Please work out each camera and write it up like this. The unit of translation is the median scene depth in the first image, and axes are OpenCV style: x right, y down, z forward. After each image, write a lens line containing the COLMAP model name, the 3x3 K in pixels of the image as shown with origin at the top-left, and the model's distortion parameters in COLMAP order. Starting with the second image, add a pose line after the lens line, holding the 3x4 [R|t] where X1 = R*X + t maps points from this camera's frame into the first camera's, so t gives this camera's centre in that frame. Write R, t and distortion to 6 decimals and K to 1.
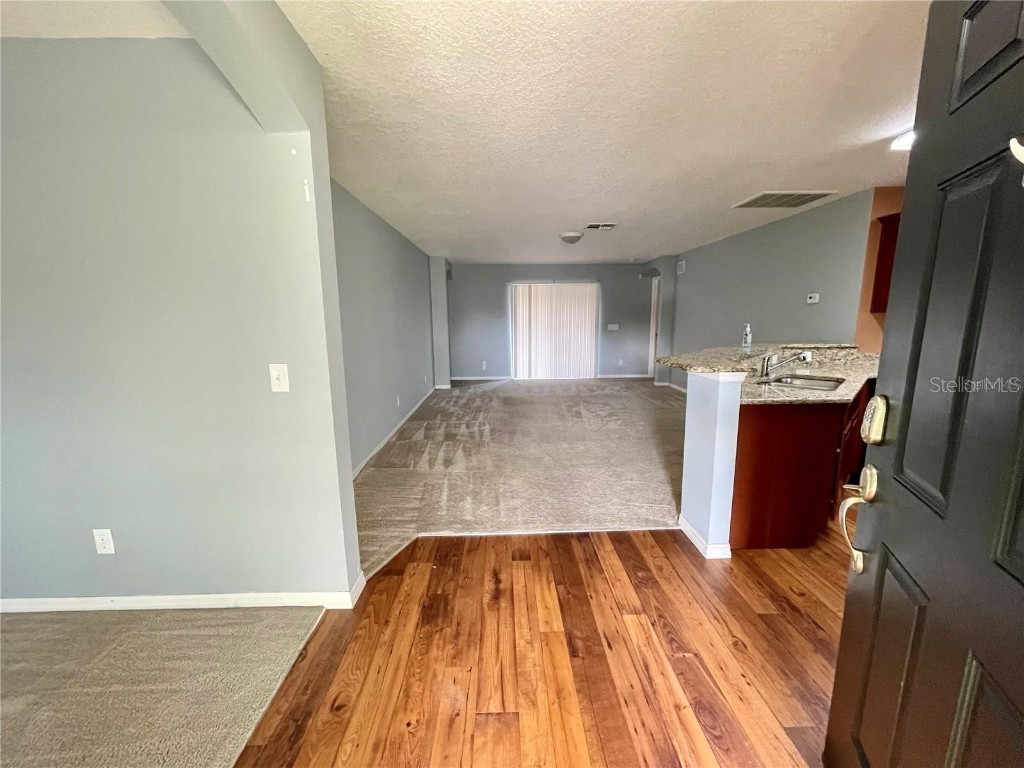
lens RADIAL K [[410.5, 0, 515.3], [0, 410.5, 382.2], [0, 0, 1]] dist [-0.004321, 0.000154]
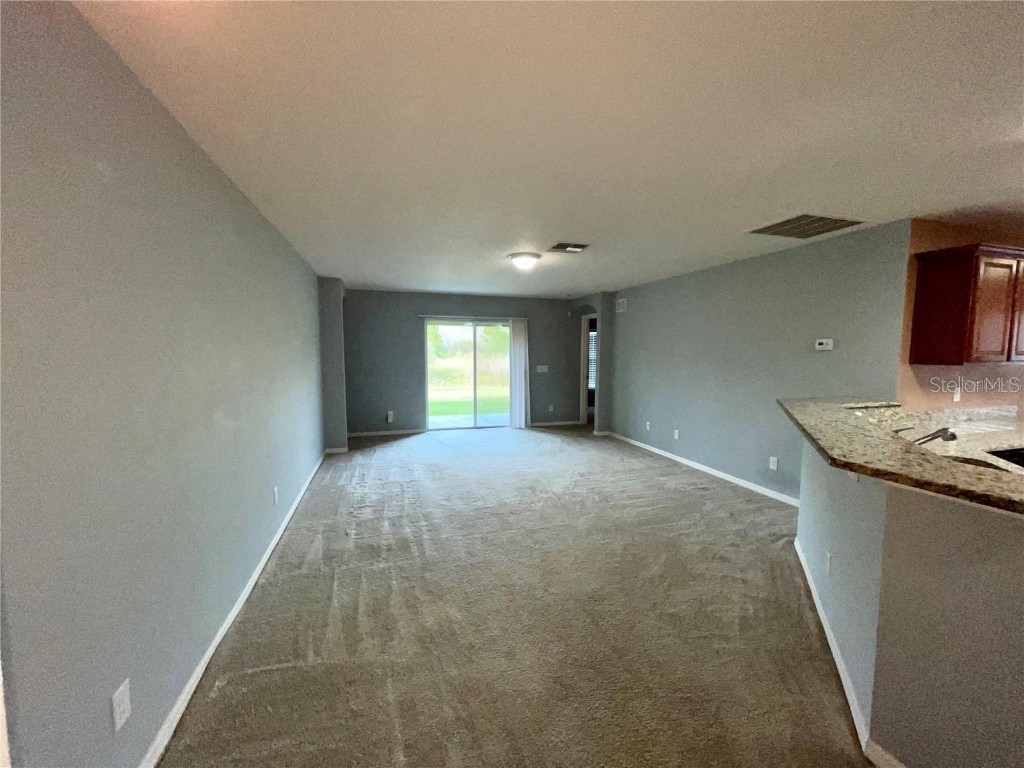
lens RADIAL K [[410.5, 0, 510.6], [0, 410.5, 385.9], [0, 0, 1]] dist [-0.004321, 0.000154]
pose [[0.966819, -0.010302, 0.255254, -0.138165], [0.029271, 0.997073, -0.070628, -0.088801], [-0.253779, 0.075756, 0.964291, 0.400440]]
